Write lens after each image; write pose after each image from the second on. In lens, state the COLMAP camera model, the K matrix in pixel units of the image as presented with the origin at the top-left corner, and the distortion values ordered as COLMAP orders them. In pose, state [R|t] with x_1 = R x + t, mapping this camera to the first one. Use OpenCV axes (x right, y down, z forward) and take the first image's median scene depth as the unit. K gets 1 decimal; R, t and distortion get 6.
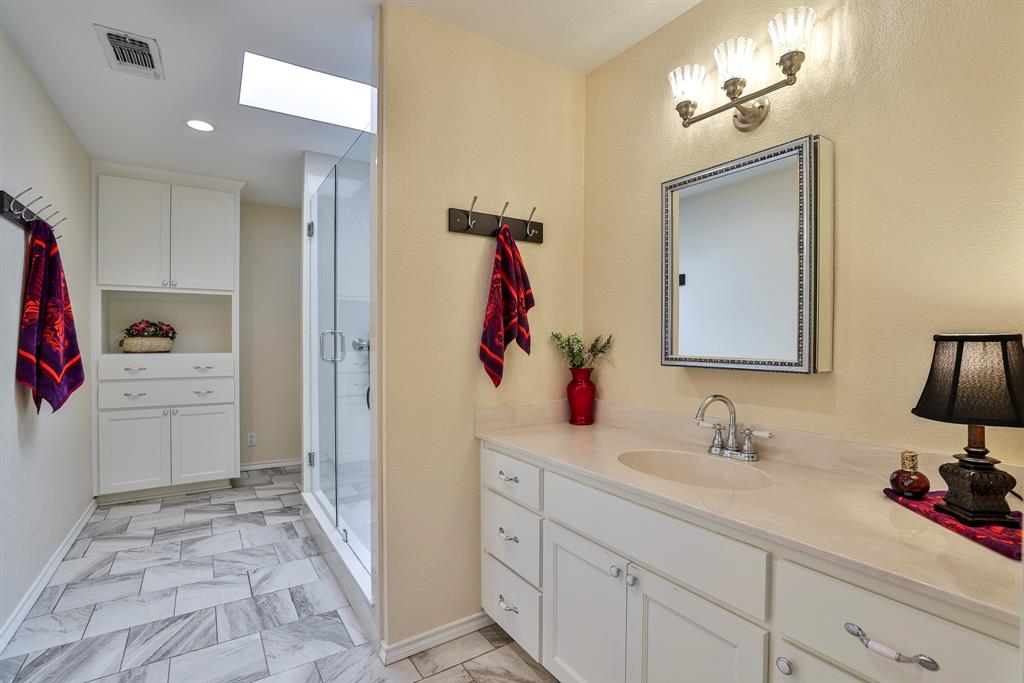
lens RADIAL K [[481.9, 0, 513.9], [0, 481.9, 338.4], [0, 0, 1]] dist [-0.047545, 0.016788]
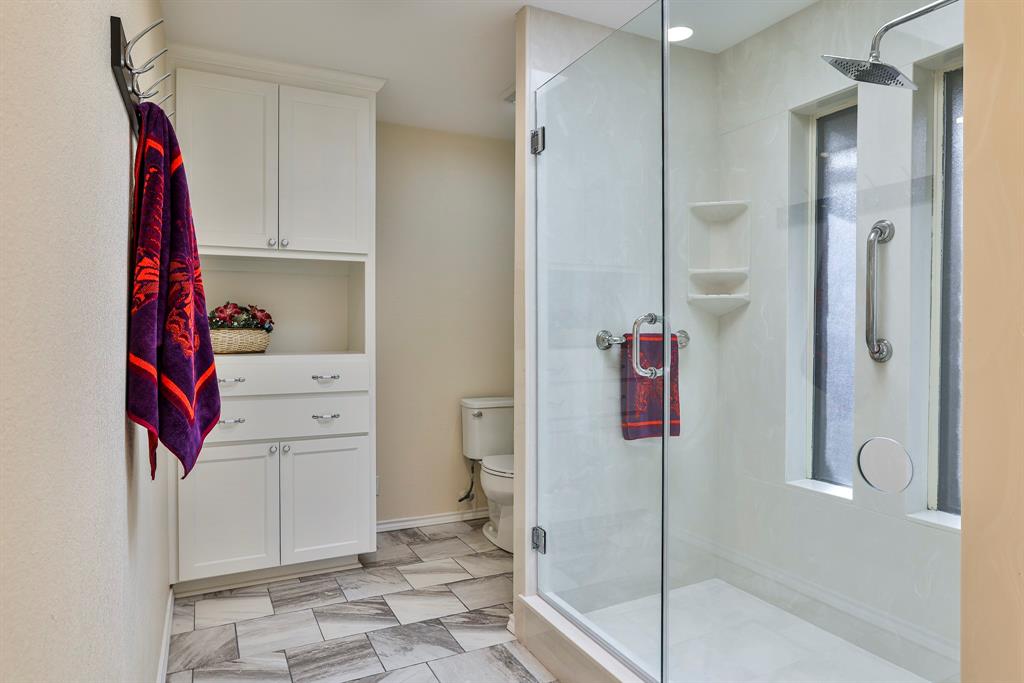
lens RADIAL K [[602.7, 0, 490.2], [0, 602.7, 331.9], [0, 0, 1]] dist [-0.031002, 0.027561]
pose [[0.993525, -0.002437, -0.113592, -0.379981], [0.002852, 0.999990, 0.003490, -0.000926], [0.113582, -0.003791, 0.993521, 0.255309]]
